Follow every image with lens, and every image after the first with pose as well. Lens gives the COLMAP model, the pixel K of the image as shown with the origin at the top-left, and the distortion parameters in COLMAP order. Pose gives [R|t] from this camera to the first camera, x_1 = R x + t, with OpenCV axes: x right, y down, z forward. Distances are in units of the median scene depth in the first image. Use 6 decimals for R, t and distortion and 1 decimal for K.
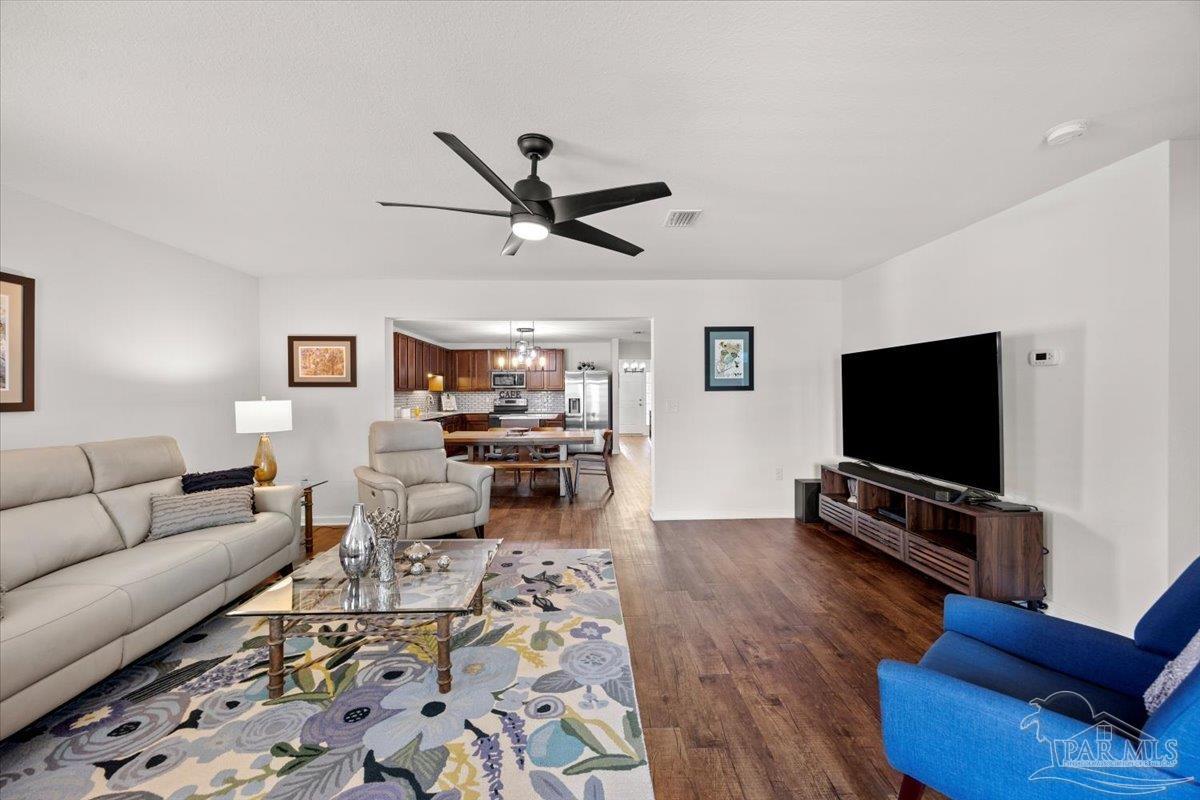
lens RADIAL K [[454.5, 0, 591.7], [0, 454.5, 396.8], [0, 0, 1]] dist [-0.007378, 0.000249]
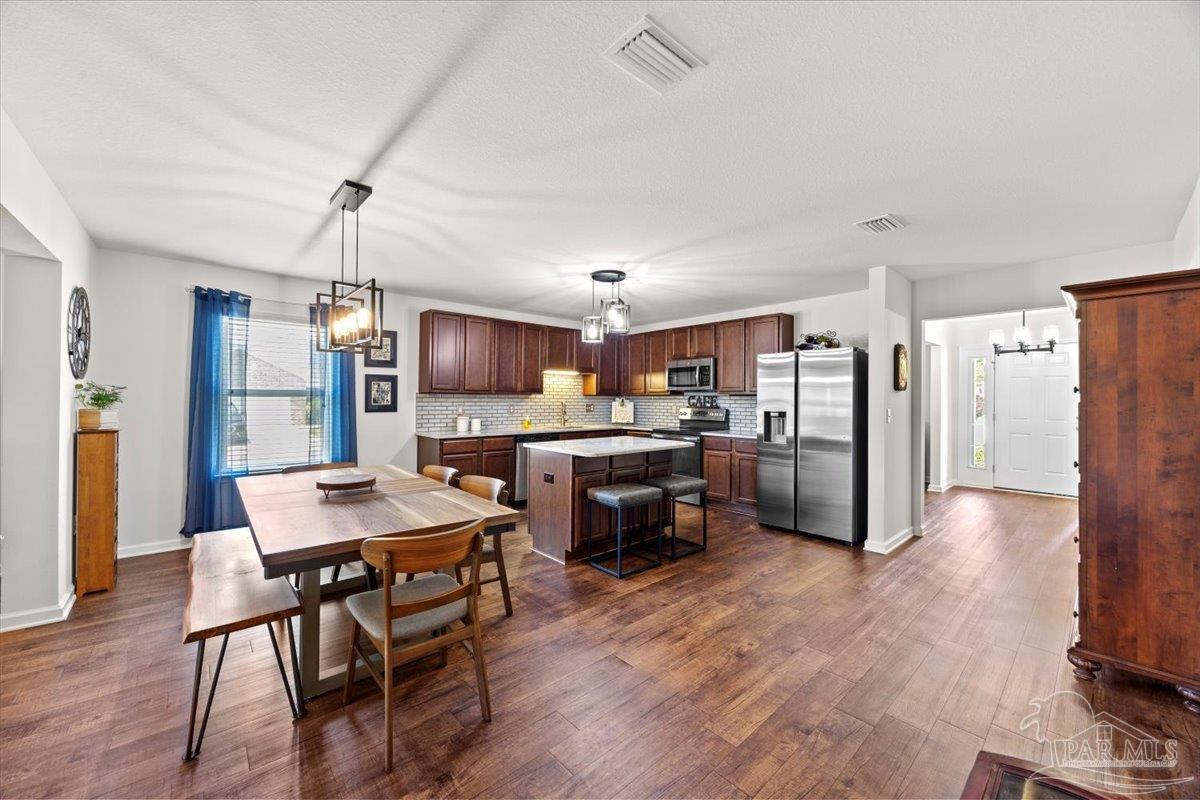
lens RADIAL K [[454.5, 0, 595.8], [0, 454.5, 399.0], [0, 0, 1]] dist [-0.007378, 0.000249]
pose [[0.641882, 0.009388, -0.766746, 0.191642], [-0.013040, 0.999914, 0.001327, -0.007089], [0.766692, 0.009147, 0.641949, 0.516096]]
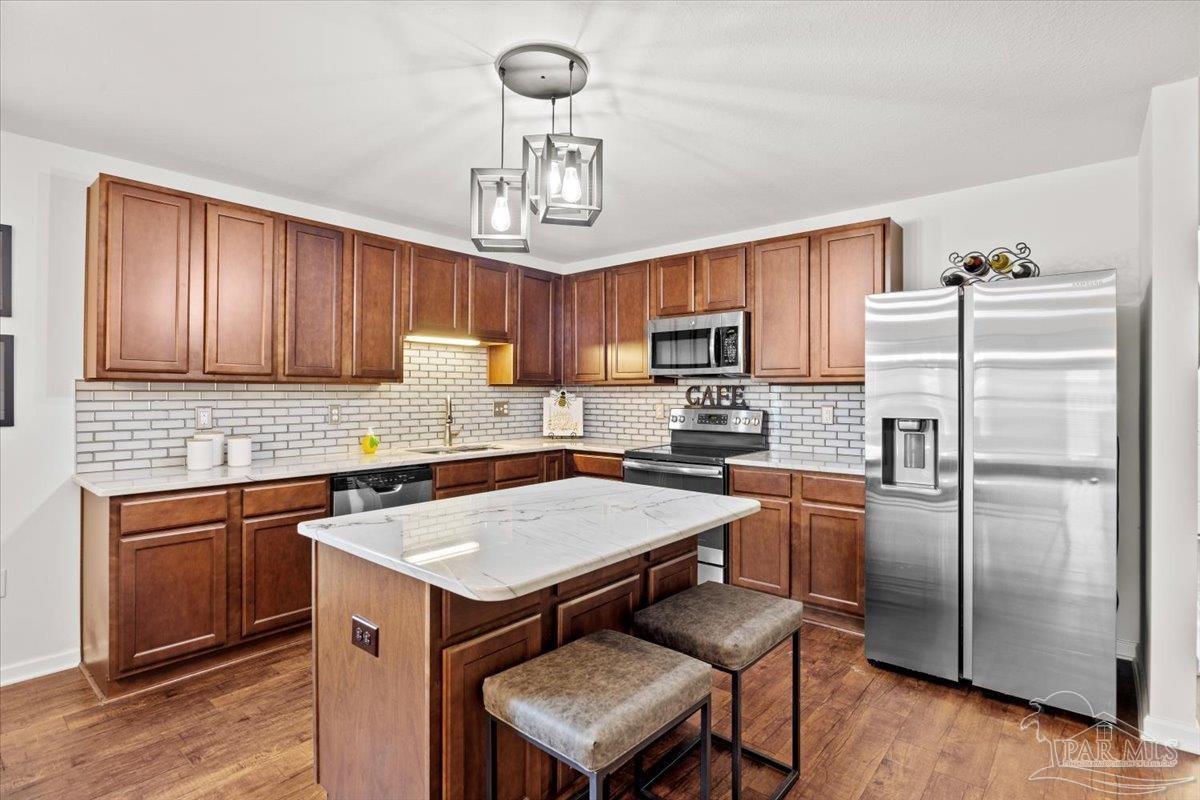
lens RADIAL K [[587.3, 0, 599.4], [0, 587.3, 392.3], [0, 0, 1]] dist [-0.009159, 0.000843]
pose [[0.744819, 0.006824, -0.667232, 0.035293], [-0.008511, 0.999964, 0.000725, -0.007152], [0.667212, 0.005139, 0.744850, 0.648551]]
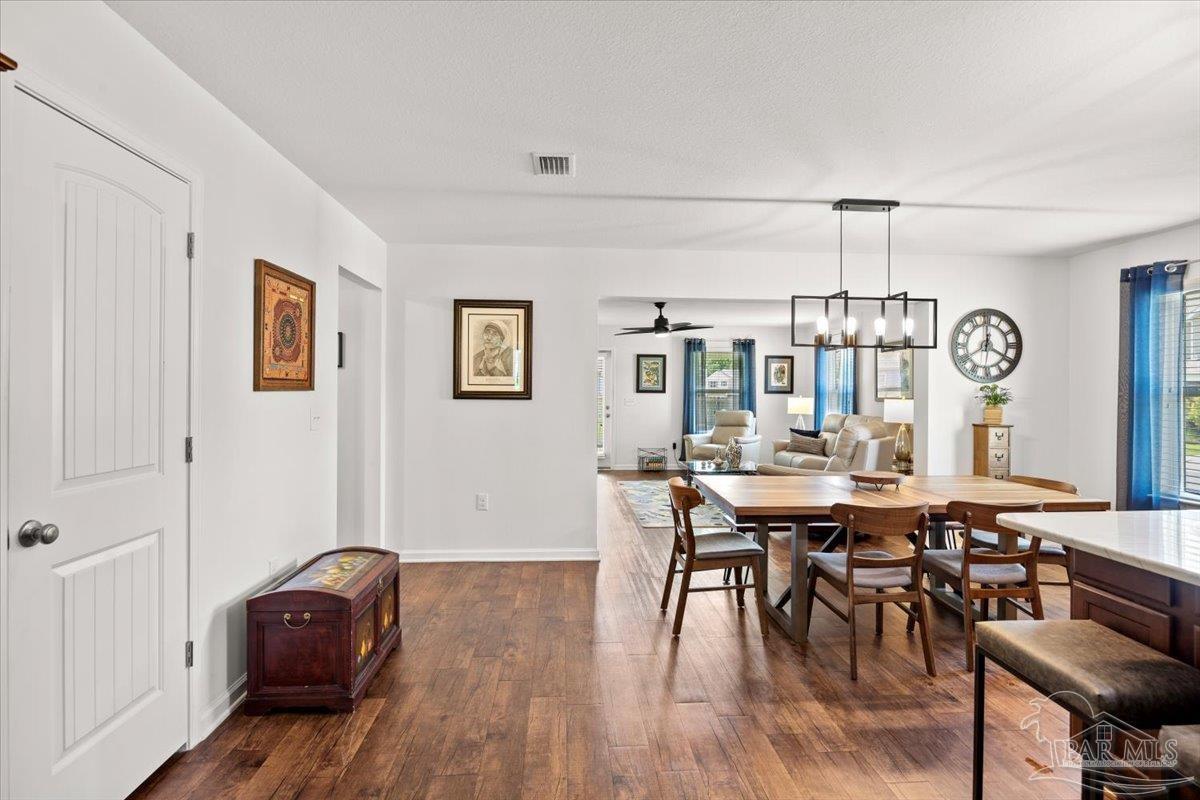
lens RADIAL K [[587.3, 0, 602.4], [0, 587.3, 396.9], [0, 0, 1]] dist [-0.009159, 0.000843]
pose [[-0.999068, 0.002686, -0.043084, 0.079118], [0.002343, 0.999965, 0.008005, -0.008538], [0.043104, 0.007897, -0.999039, 0.909739]]
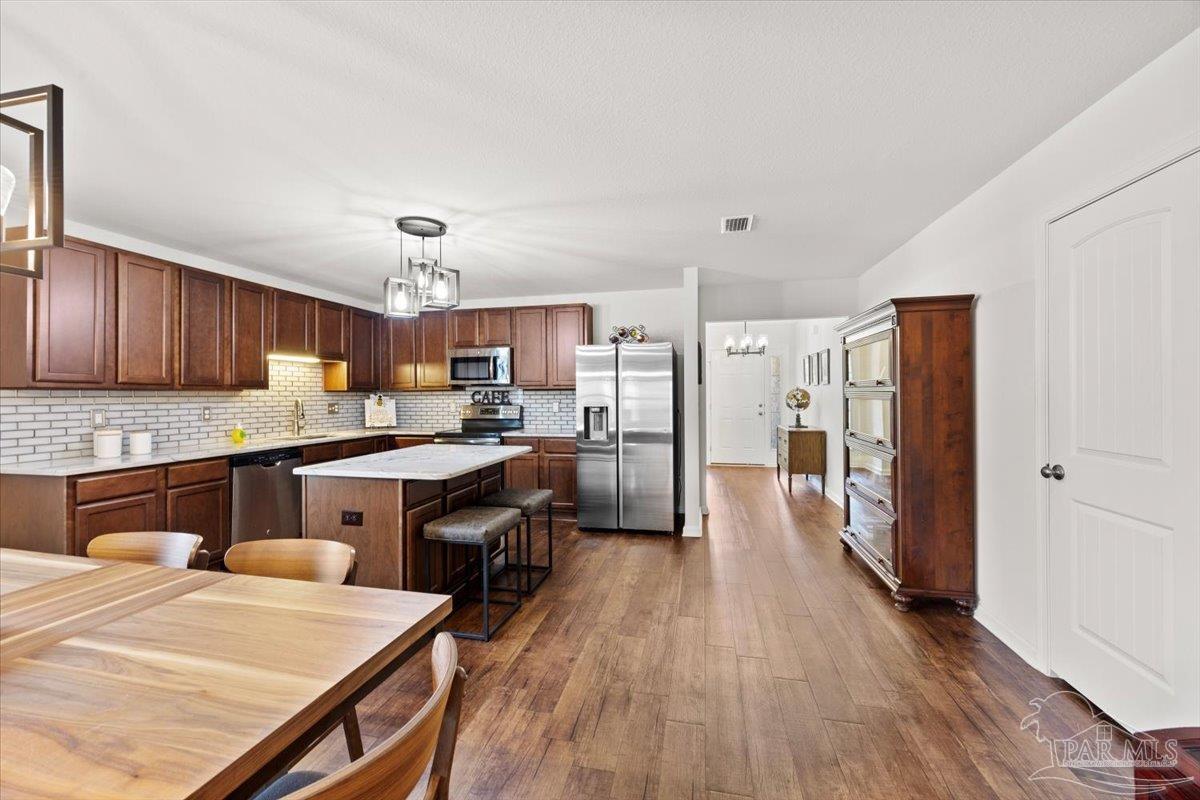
lens RADIAL K [[471.7, 0, 602.2], [0, 471.7, 394.9], [0, 0, 1]] dist [0.000397, -0.000150]
pose [[0.971593, -0.001074, -0.236655, 0.072888], [0.000559, 0.999997, -0.002244, -0.006288], [0.236657, 0.002048, 0.971591, 0.513901]]
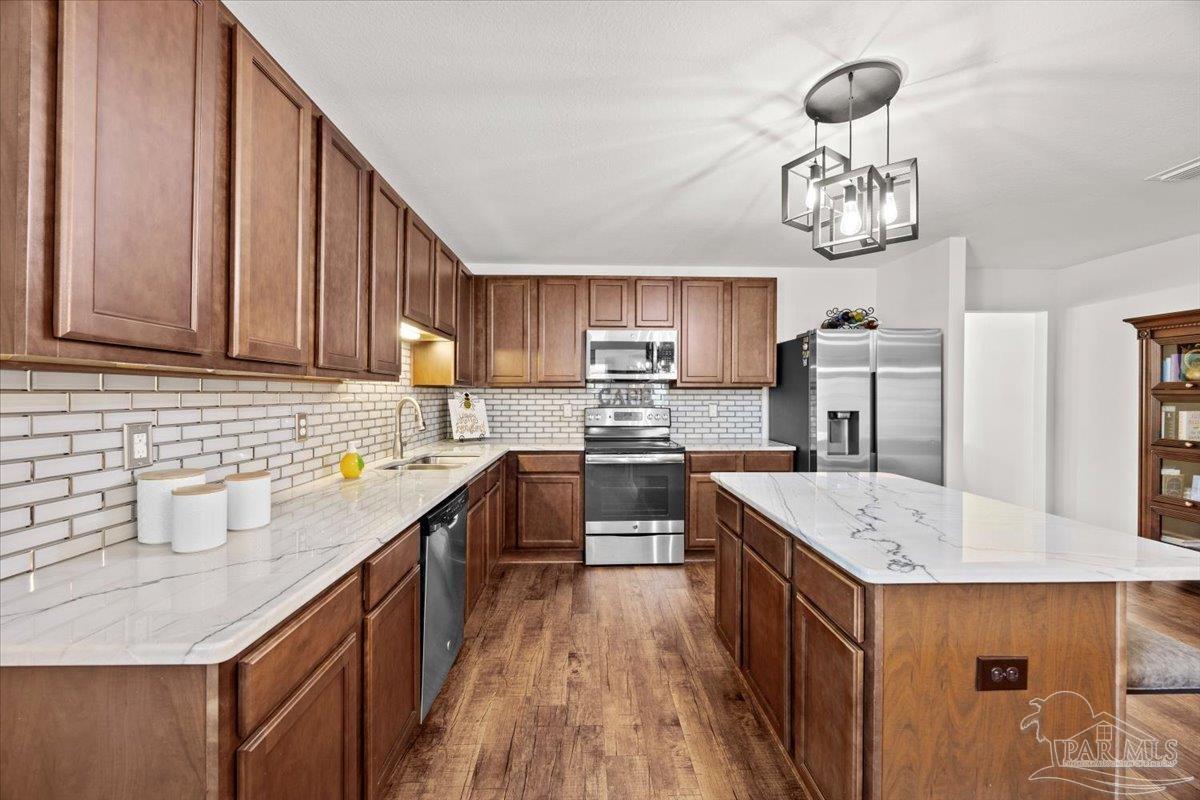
lens RADIAL K [[454.5, 0, 601.1], [0, 454.5, 399.4], [0, 0, 1]] dist [-0.007378, 0.000249]
pose [[0.999952, 0.008316, 0.005093, -0.205537], [-0.008353, 0.999939, 0.007198, -0.005689], [-0.005032, -0.007240, 0.999961, 0.619424]]
